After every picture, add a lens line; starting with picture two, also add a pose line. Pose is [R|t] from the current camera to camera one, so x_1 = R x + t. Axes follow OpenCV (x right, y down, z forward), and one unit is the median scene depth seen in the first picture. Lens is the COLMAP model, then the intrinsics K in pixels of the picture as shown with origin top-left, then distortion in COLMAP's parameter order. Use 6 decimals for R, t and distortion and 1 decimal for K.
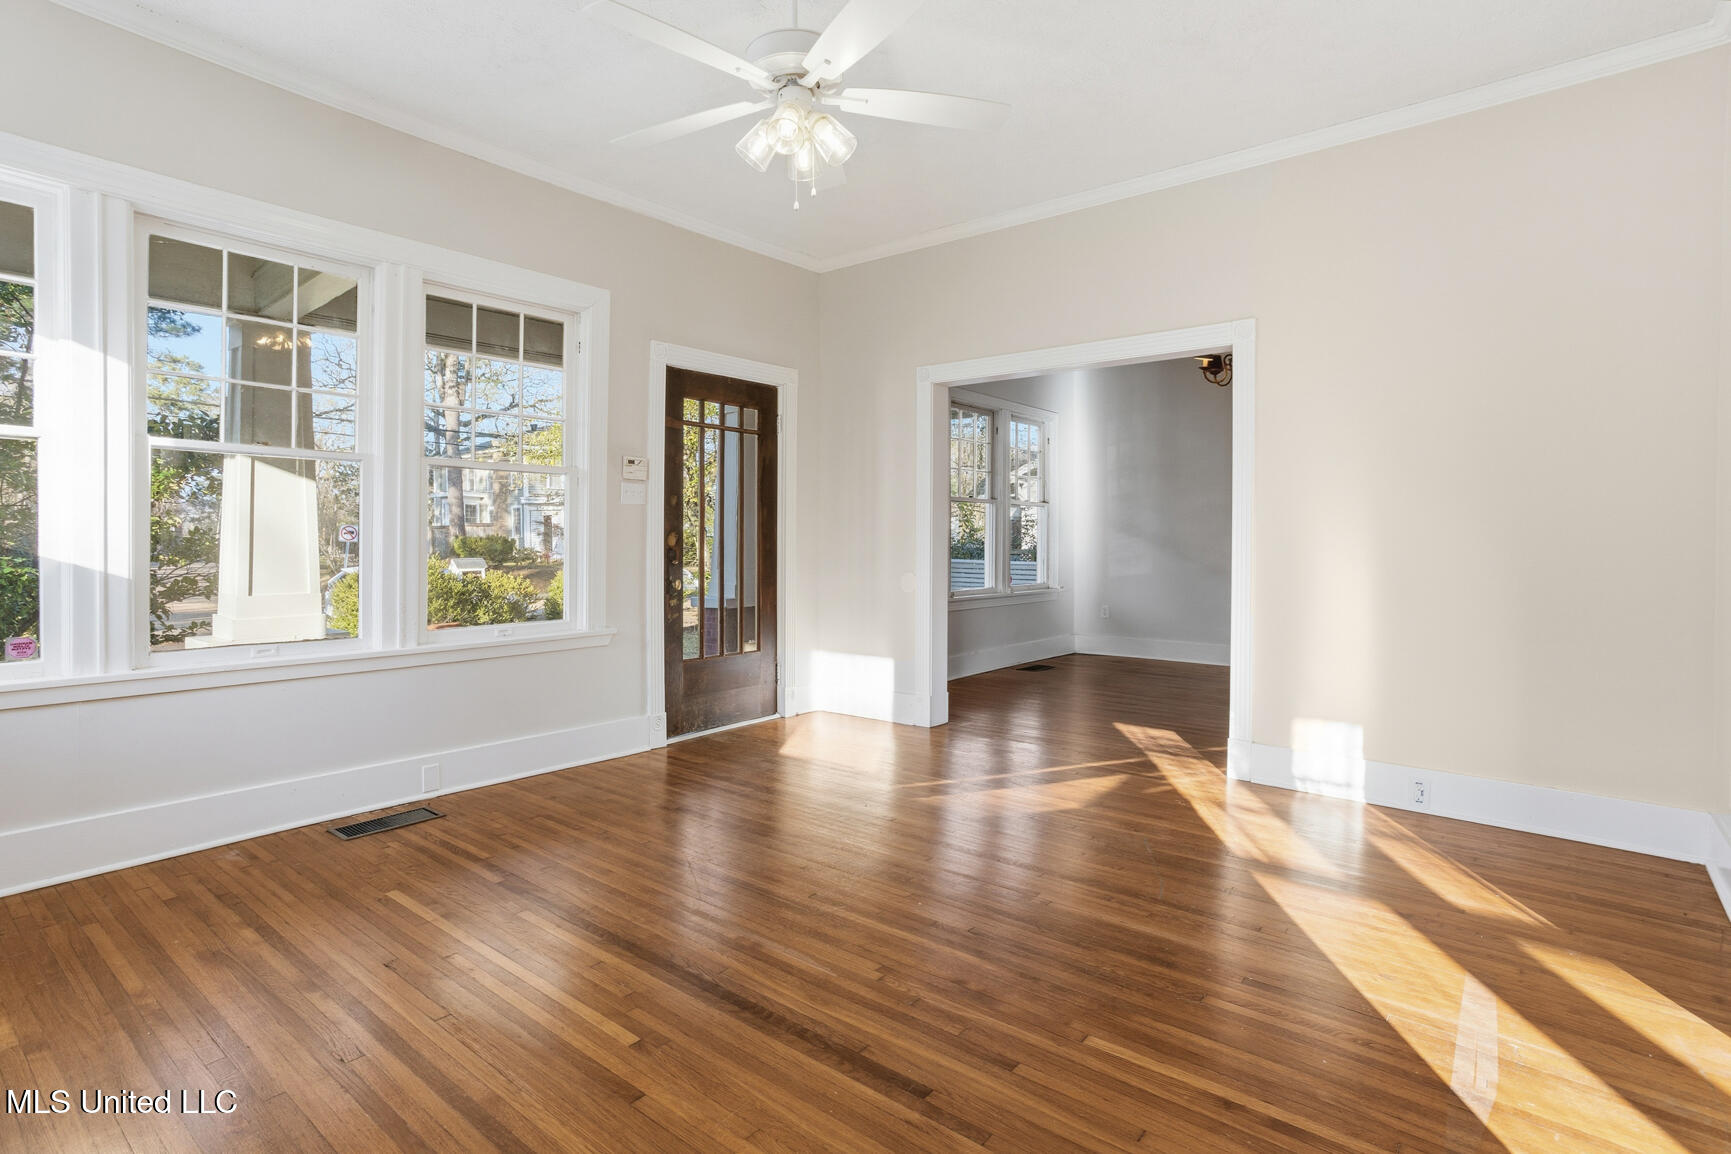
lens RADIAL K [[847.1, 0, 871.5], [0, 847.1, 552.8], [0, 0, 1]] dist [-0.014026, 0.000790]
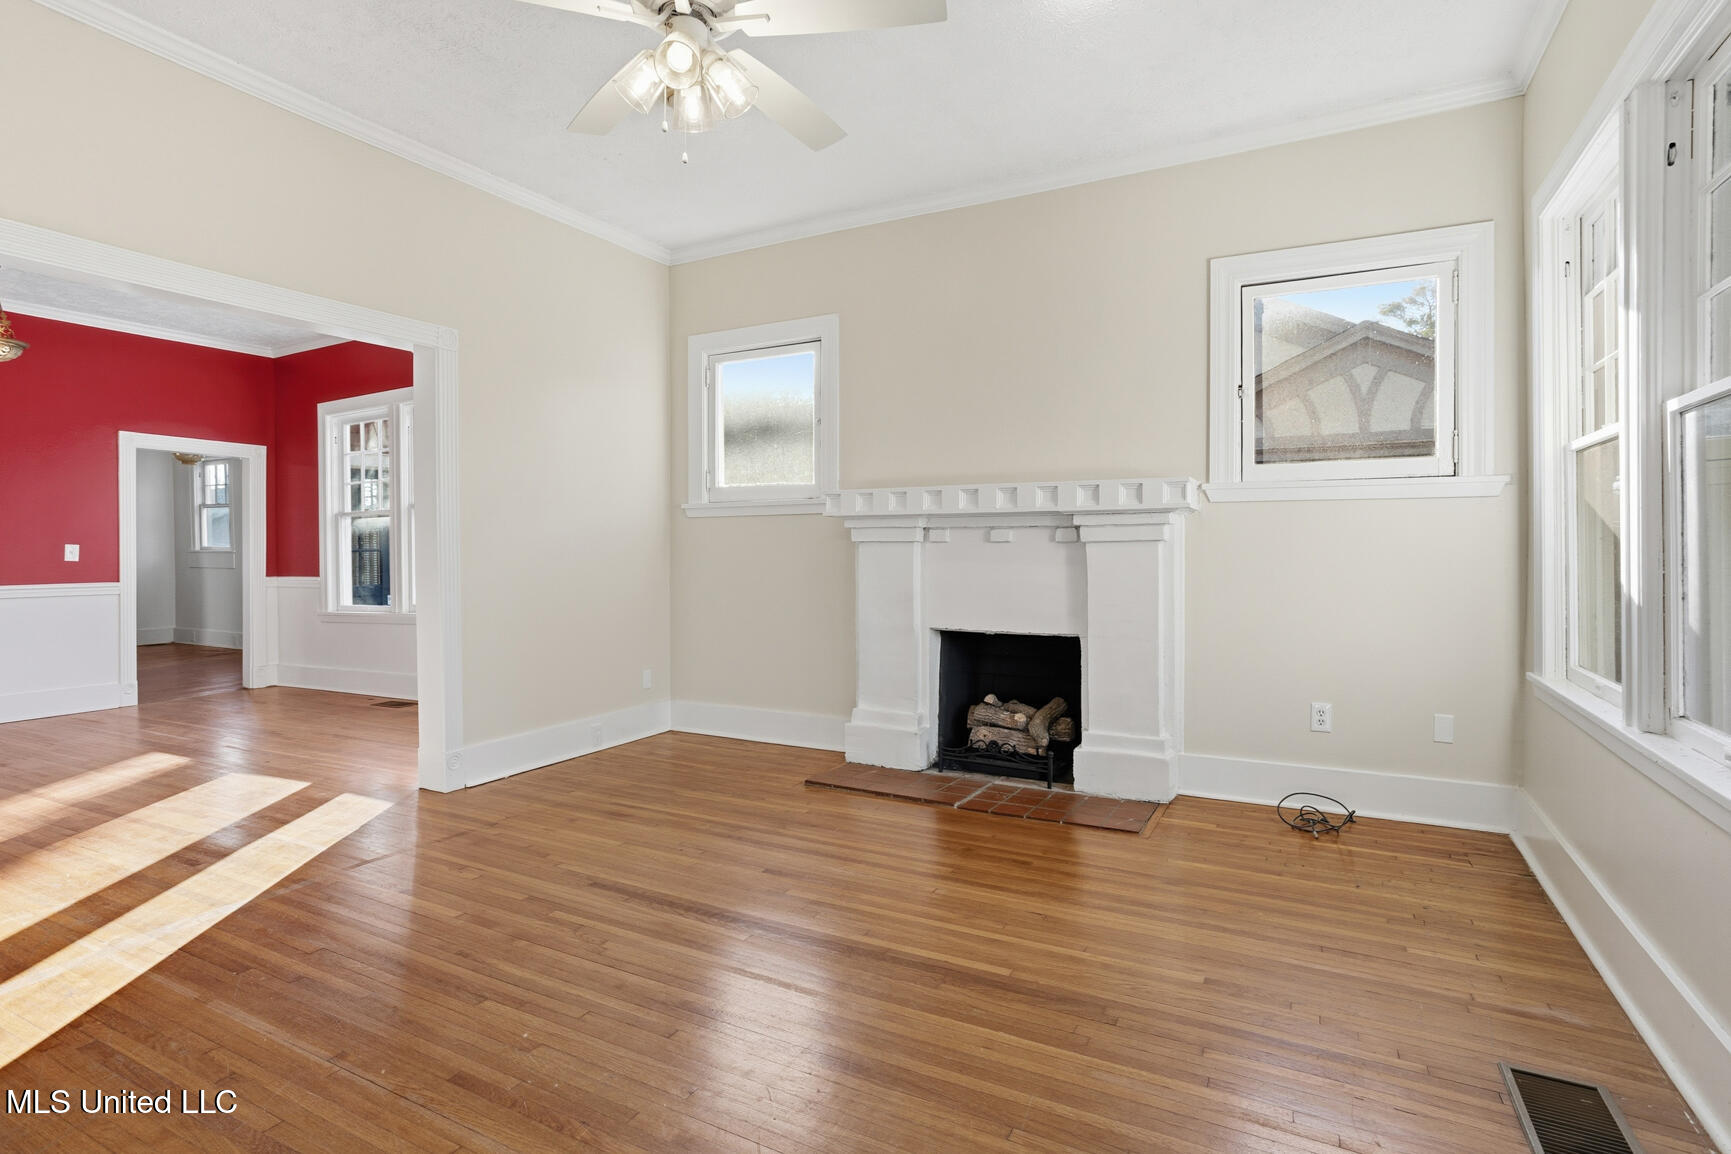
lens RADIAL K [[847.1, 0, 871.5], [0, 847.1, 552.8], [0, 0, 1]] dist [-0.014026, 0.000790]
pose [[-0.982325, 0.001302, -0.187181, -0.147177], [-0.001125, 0.999917, 0.012858, -0.030017], [0.187182, 0.012842, -0.982241, 2.425140]]
